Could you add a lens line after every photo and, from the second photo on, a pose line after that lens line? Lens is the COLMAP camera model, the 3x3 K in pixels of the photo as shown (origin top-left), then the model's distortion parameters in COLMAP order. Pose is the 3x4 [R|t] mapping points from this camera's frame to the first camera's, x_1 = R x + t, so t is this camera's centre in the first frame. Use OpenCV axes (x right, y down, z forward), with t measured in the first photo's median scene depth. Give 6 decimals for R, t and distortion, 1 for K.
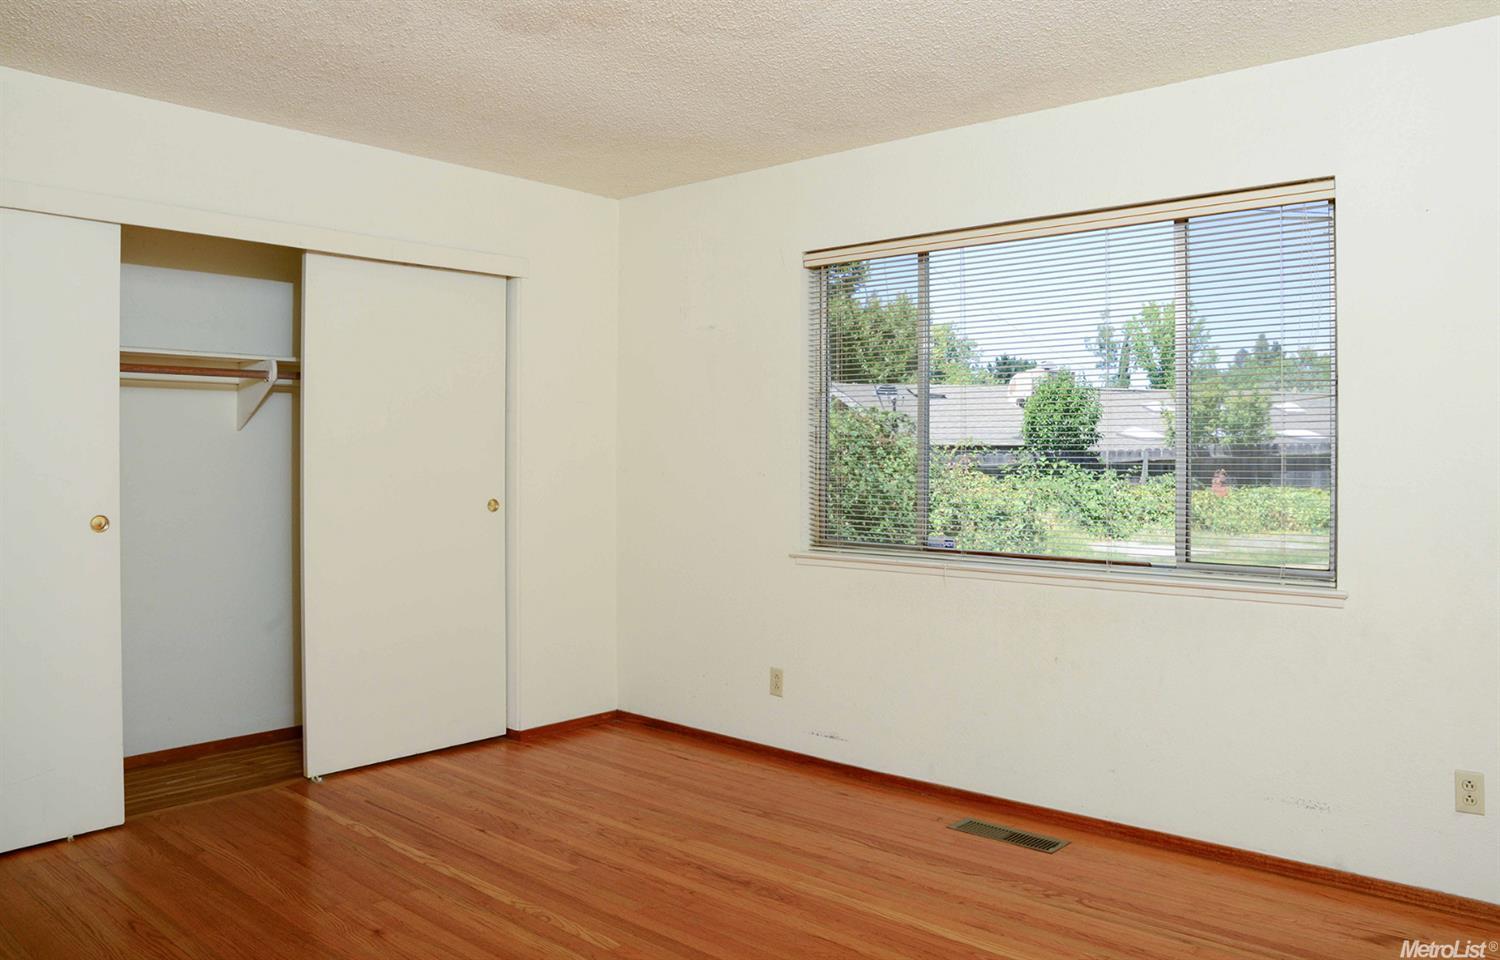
lens RADIAL K [[1115.9, 0, 750.5], [0, 1115.9, 465.1], [0, 0, 1]] dist [-0.068380, 0.007119]
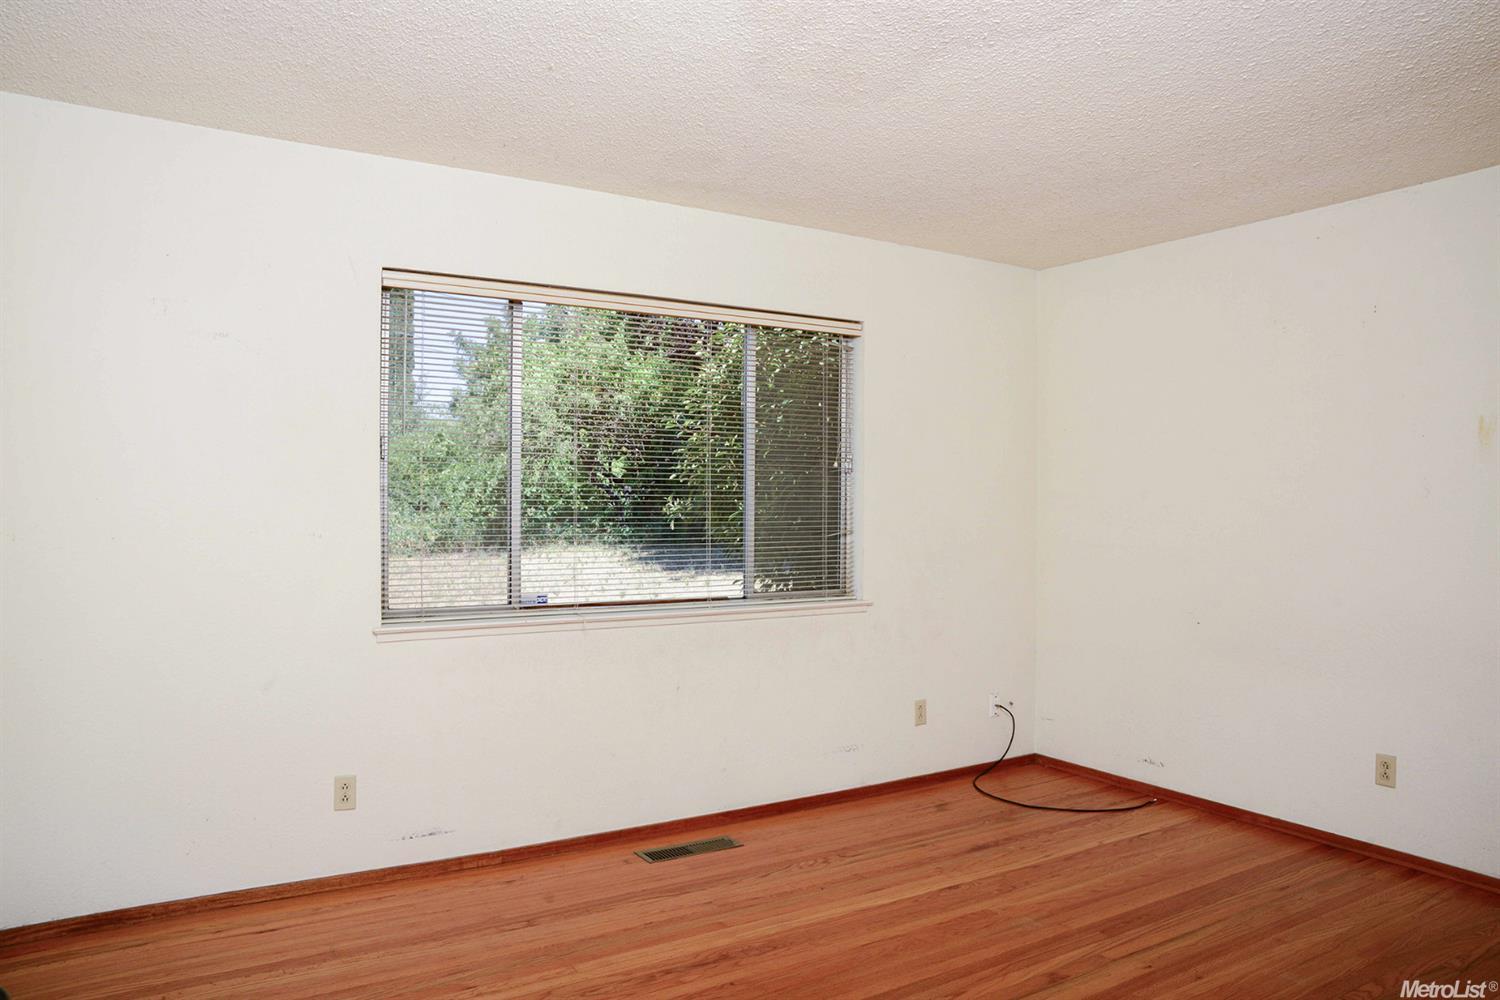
lens RADIAL K [[1036.6, 0, 749.7], [0, 1036.6, 509.3], [0, 0, 1]] dist [-0.081657, 0.014414]
pose [[0.285333, 0.000099, 0.958429, -0.770261], [0.010545, 0.999939, -0.003242, -0.005124], [-0.958371, 0.011032, 0.285314, 0.660153]]
